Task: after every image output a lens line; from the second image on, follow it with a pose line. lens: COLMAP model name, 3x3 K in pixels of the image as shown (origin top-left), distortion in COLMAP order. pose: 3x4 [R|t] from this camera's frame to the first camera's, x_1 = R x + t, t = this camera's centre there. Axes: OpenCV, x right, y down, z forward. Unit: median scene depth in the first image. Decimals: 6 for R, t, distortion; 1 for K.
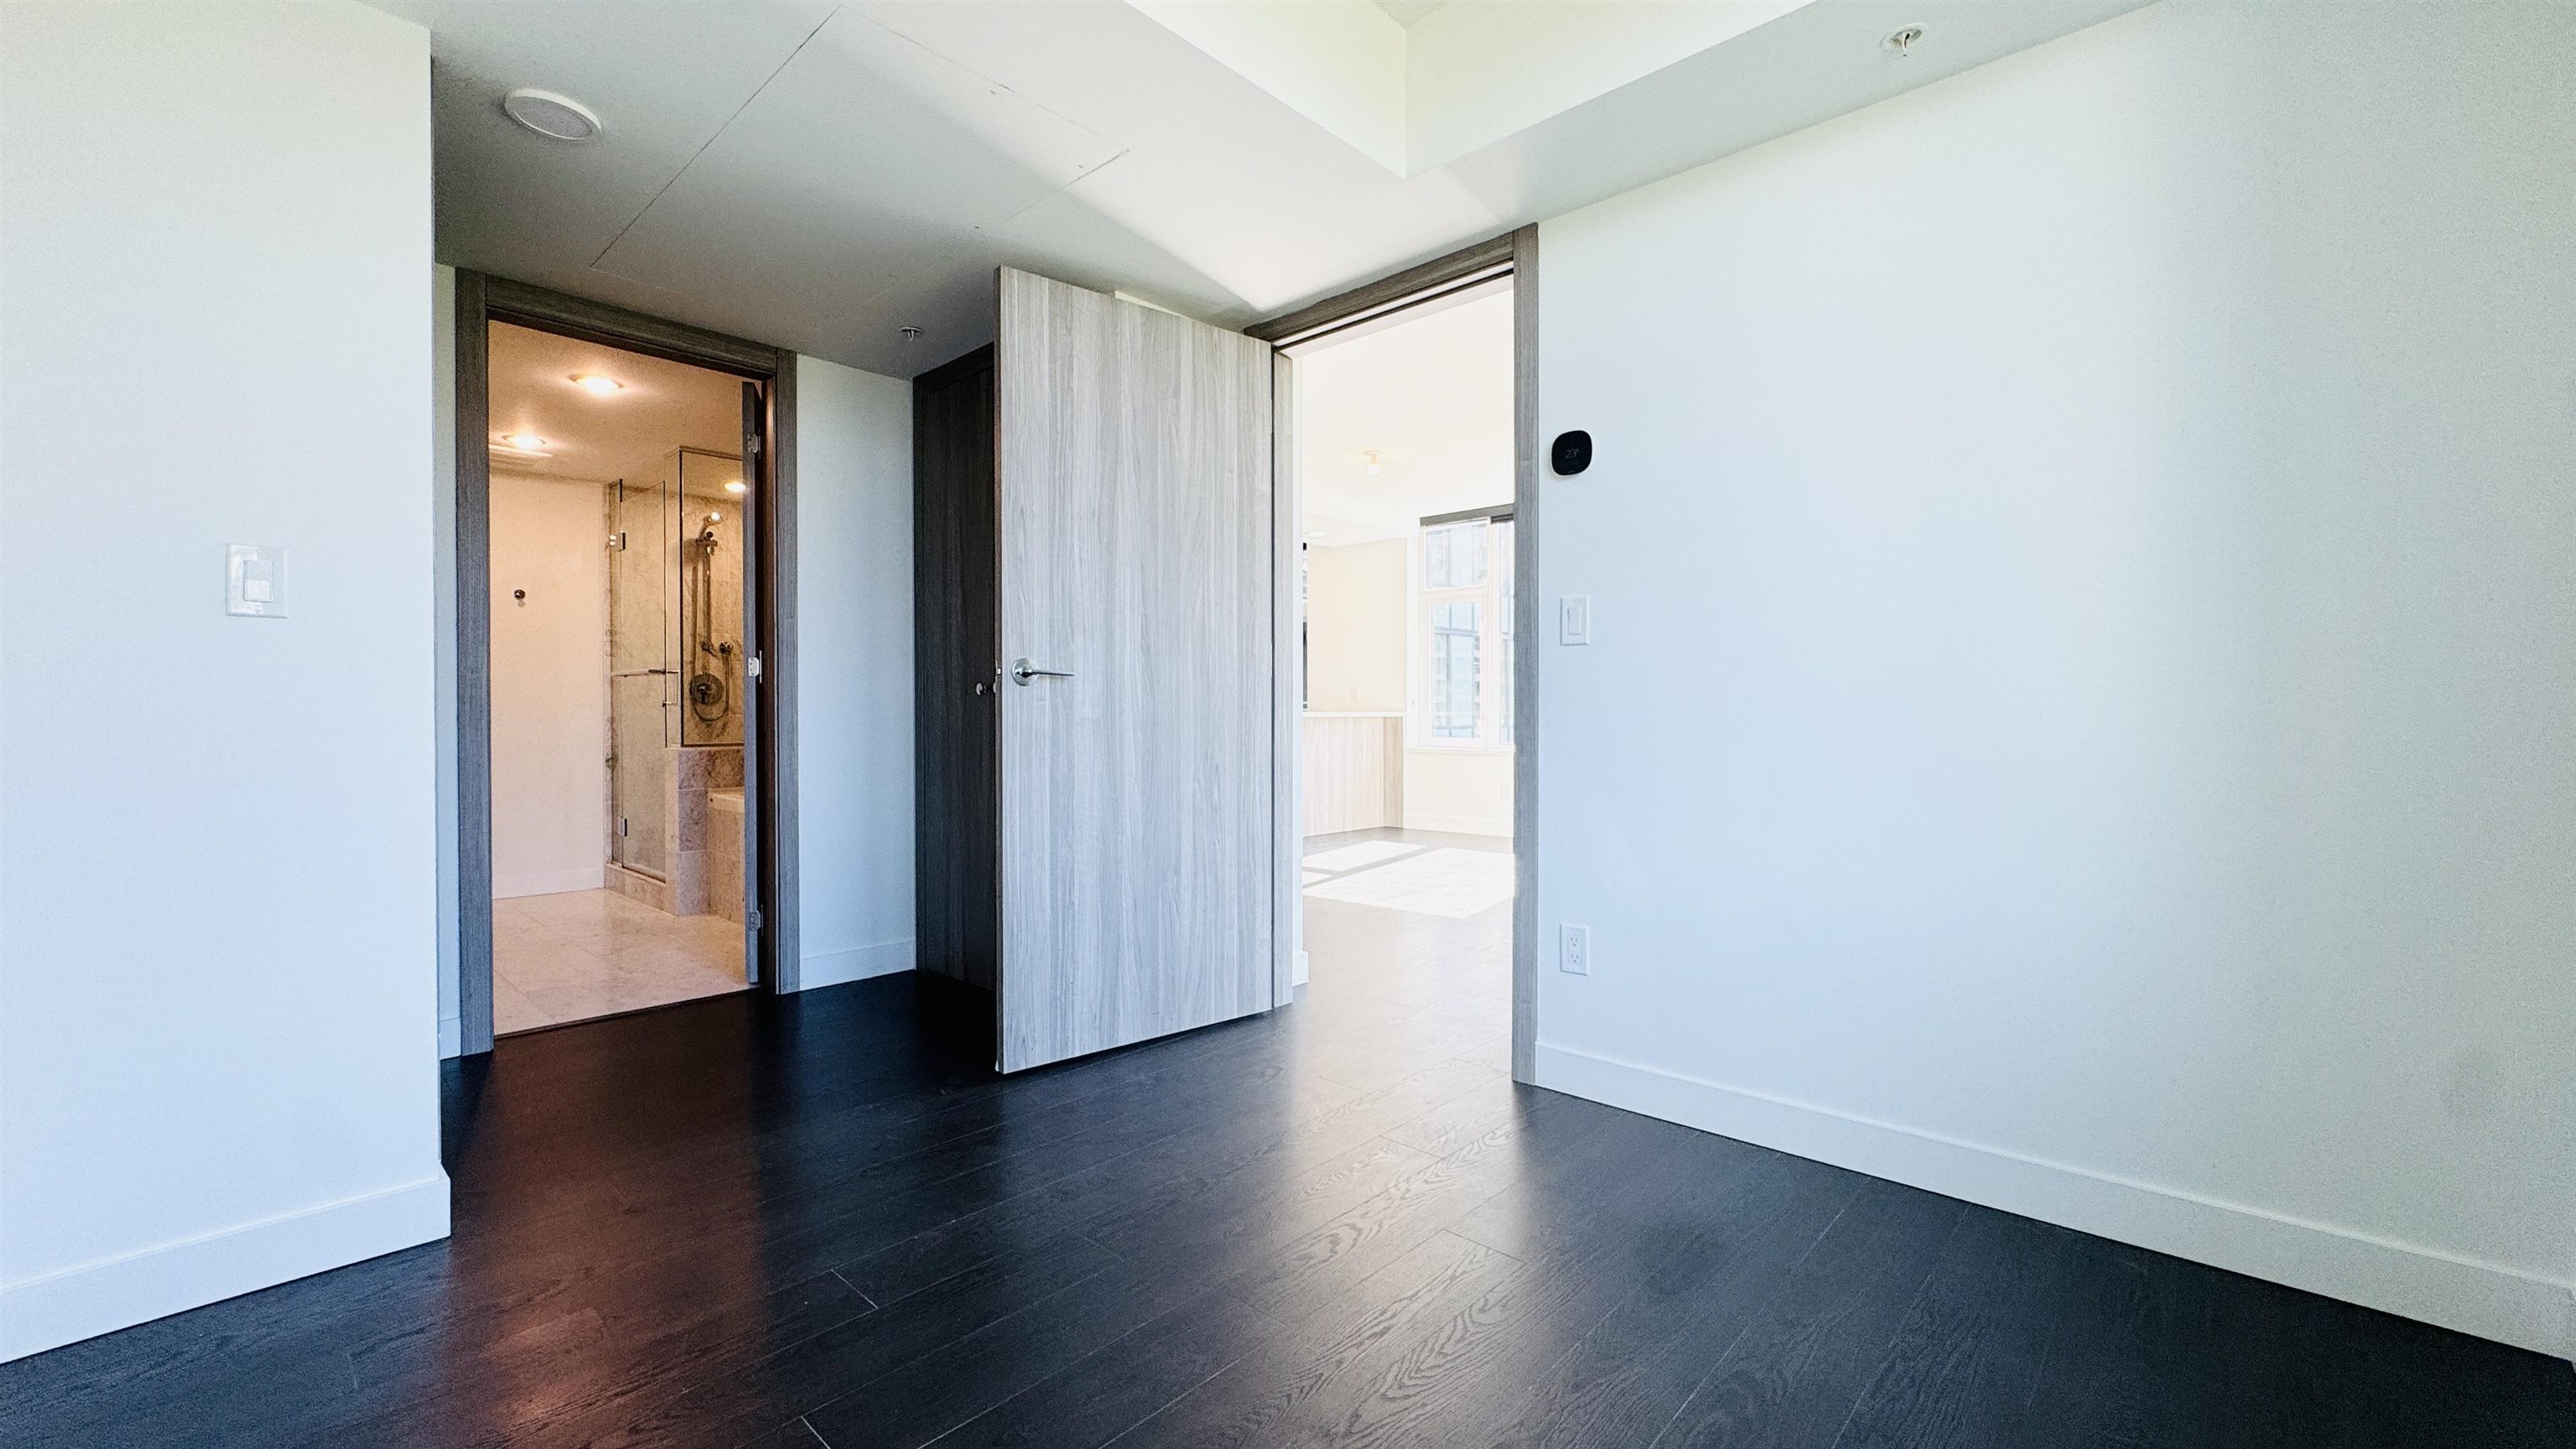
lens RADIAL K [[1014.3, 0, 1288.0], [0, 1014.3, 724.5], [0, 0, 1]] dist [-0.021441, -0.000324]
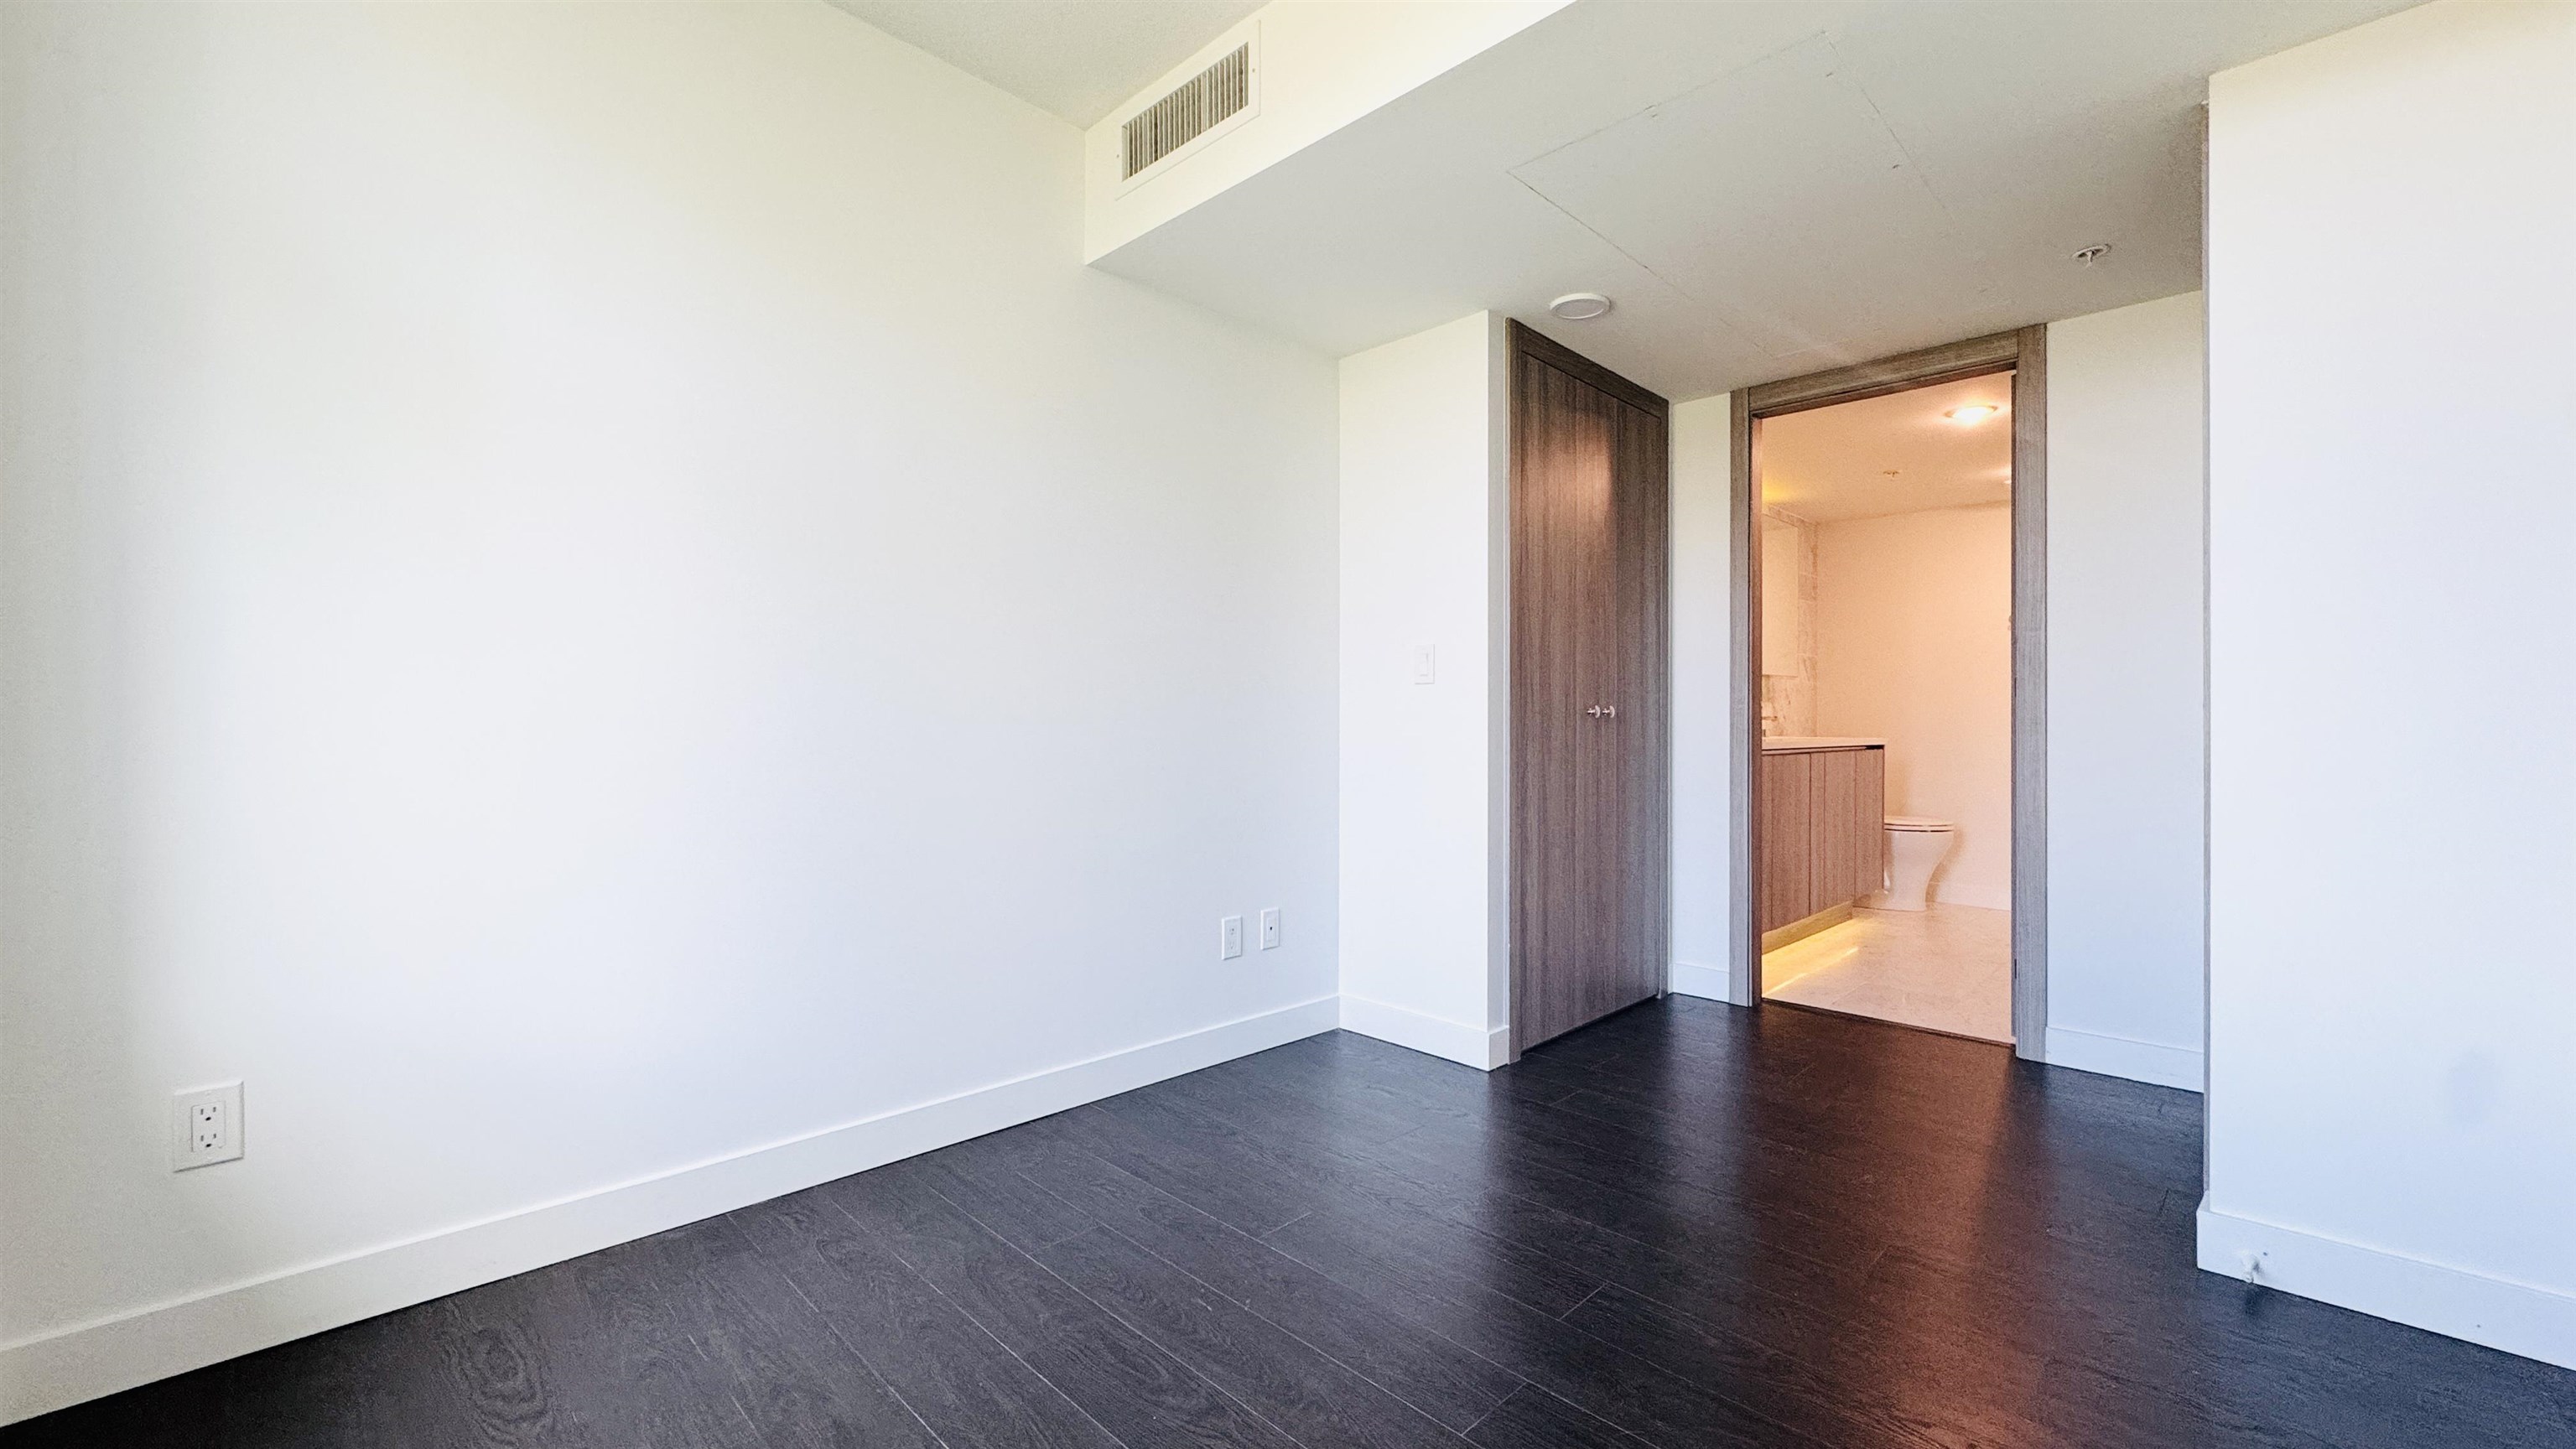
lens RADIAL K [[1014.3, 0, 1288.0], [0, 1014.3, 724.5], [0, 0, 1]] dist [-0.021441, -0.000324]
pose [[-0.045572, -0.000841, -0.998961, 0.487420], [-0.015007, 0.999887, -0.000157, -0.016806], [0.998848, 0.014984, -0.045579, 0.476914]]
